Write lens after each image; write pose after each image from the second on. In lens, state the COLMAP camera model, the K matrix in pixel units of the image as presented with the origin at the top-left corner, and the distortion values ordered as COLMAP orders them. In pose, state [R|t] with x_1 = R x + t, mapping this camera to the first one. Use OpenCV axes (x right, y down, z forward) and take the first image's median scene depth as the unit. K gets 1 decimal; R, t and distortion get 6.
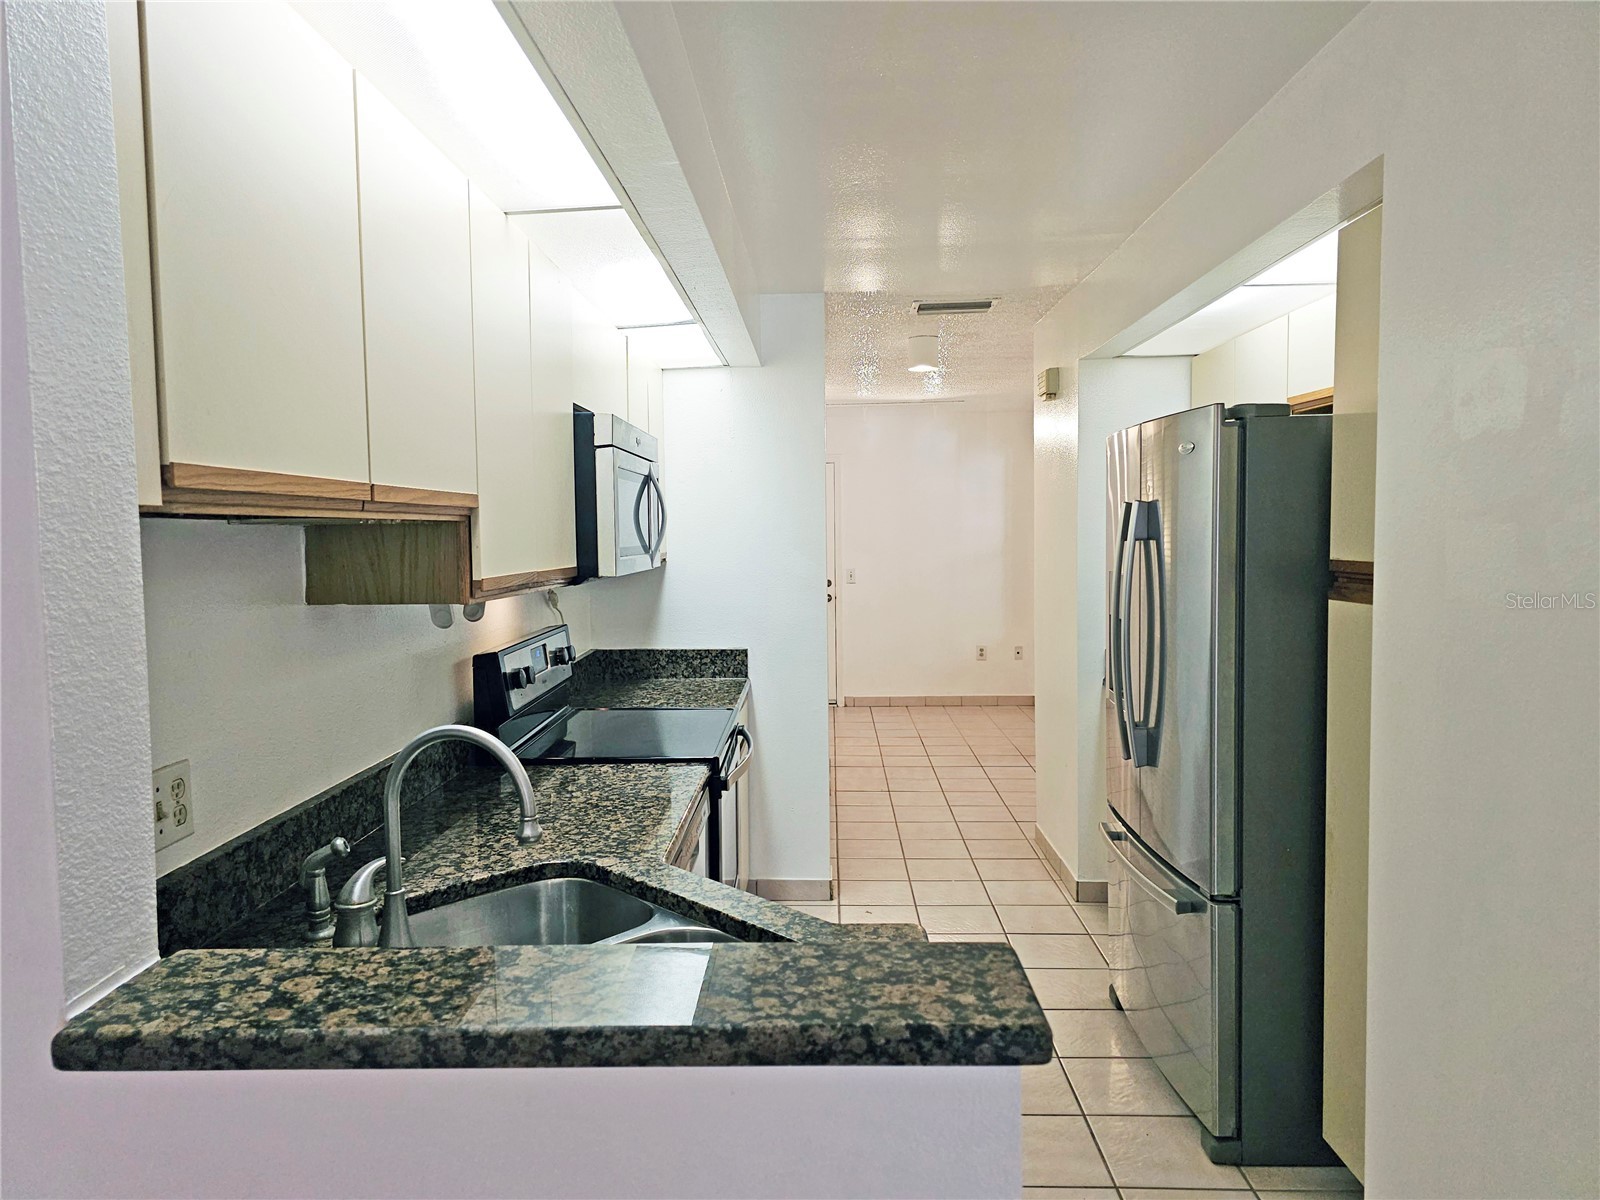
lens RADIAL K [[1065.9, 0, 802.1], [0, 1065.9, 595.1], [0, 0, 1]] dist [0.006824, 0.000277]
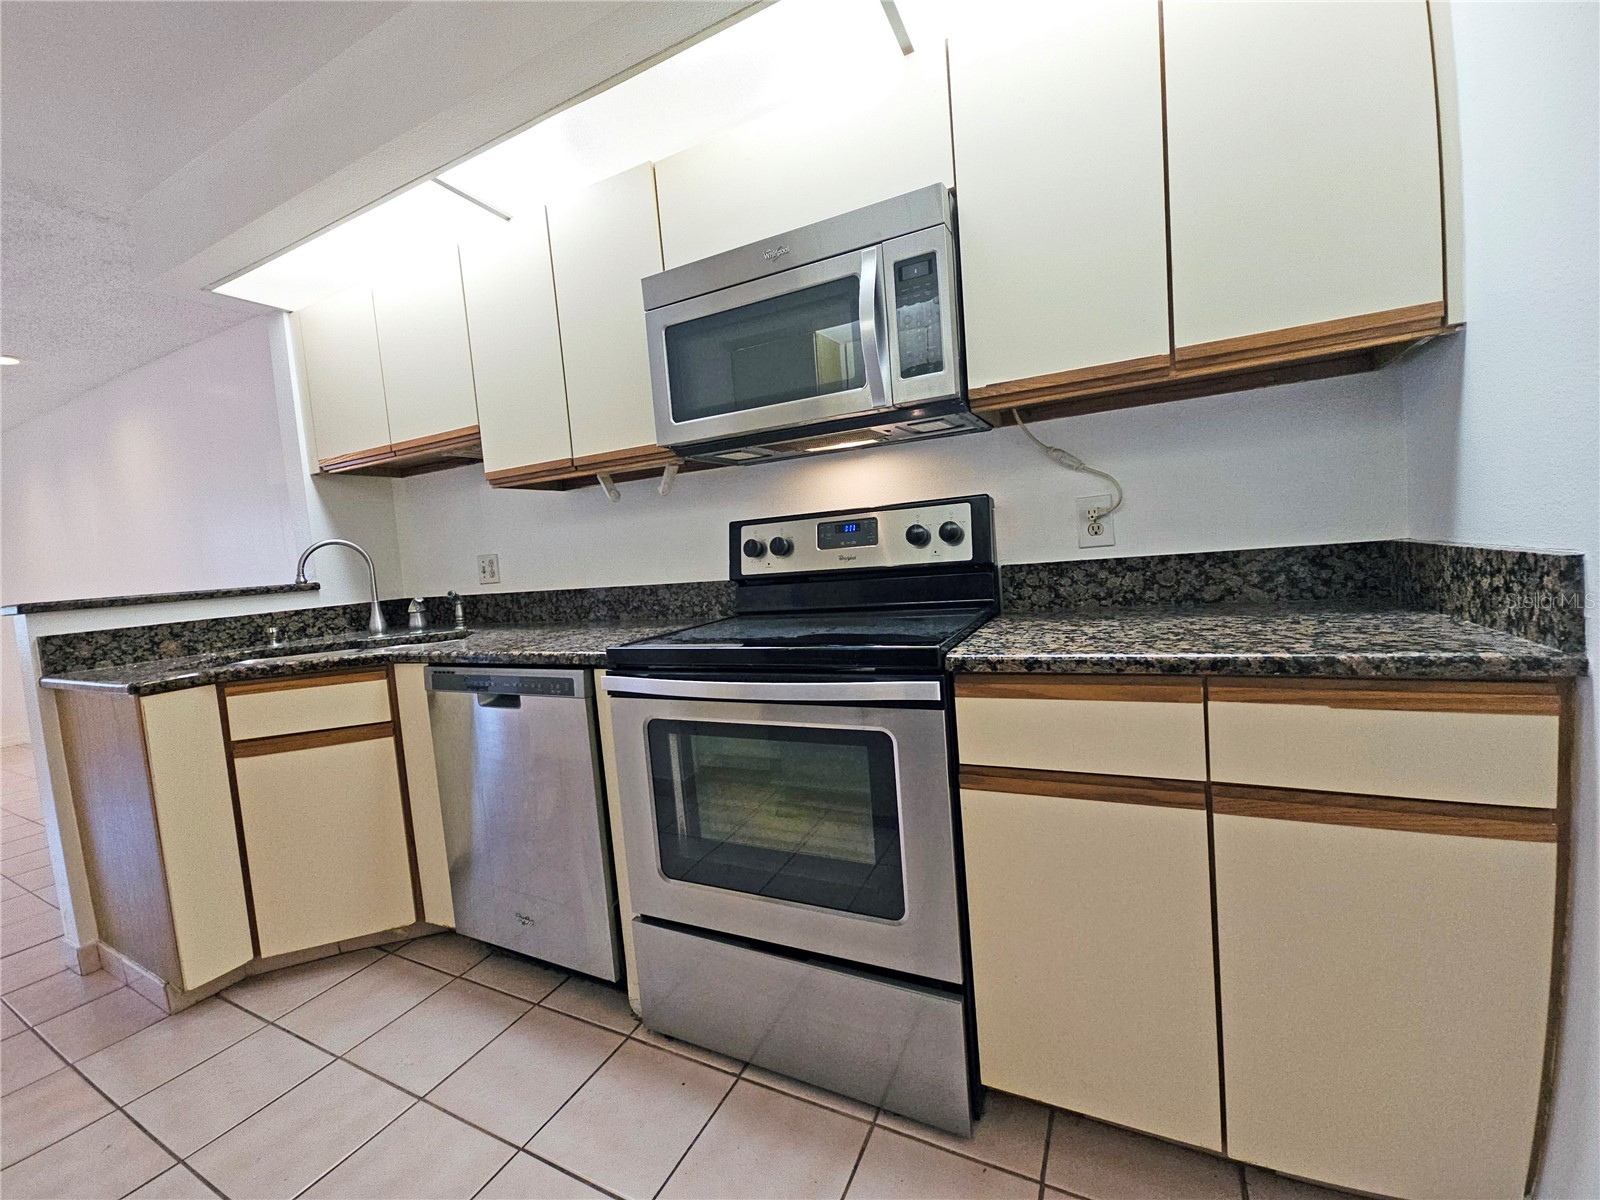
lens RADIAL K [[646.6, 0, 800.9], [0, 646.6, 598.7], [0, 0, 1]] dist [-0.012355, -0.000497]
pose [[-0.424536, 0.110659, -0.898623, 0.529925], [0.021489, 0.993455, 0.112185, 0.097493], [0.905156, 0.028316, -0.424135, 2.279015]]
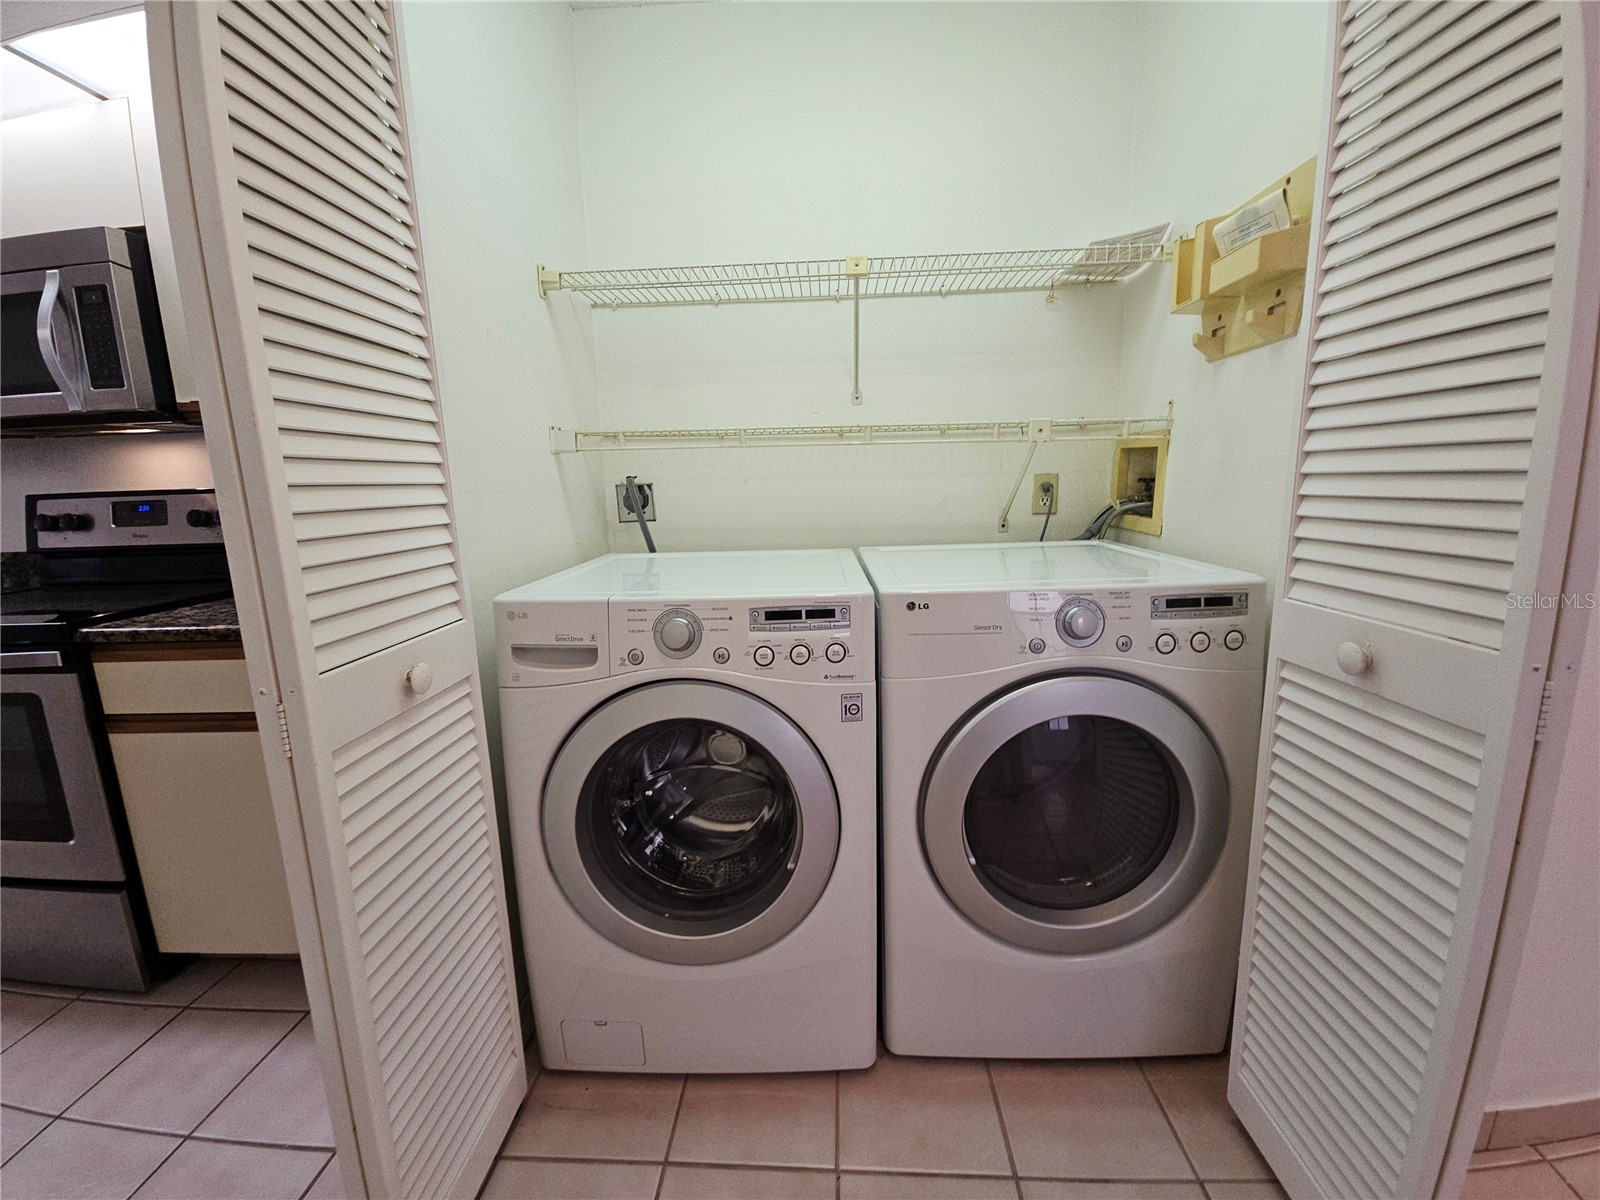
lens RADIAL K [[646.6, 0, 795.4], [0, 646.6, 594.6], [0, 0, 1]] dist [-0.012355, -0.000497]
pose [[-0.020652, 0.186804, -0.982180, 0.757393], [-0.037061, 0.981571, 0.187468, -0.080836], [0.999100, 0.040273, -0.013348, 3.721803]]
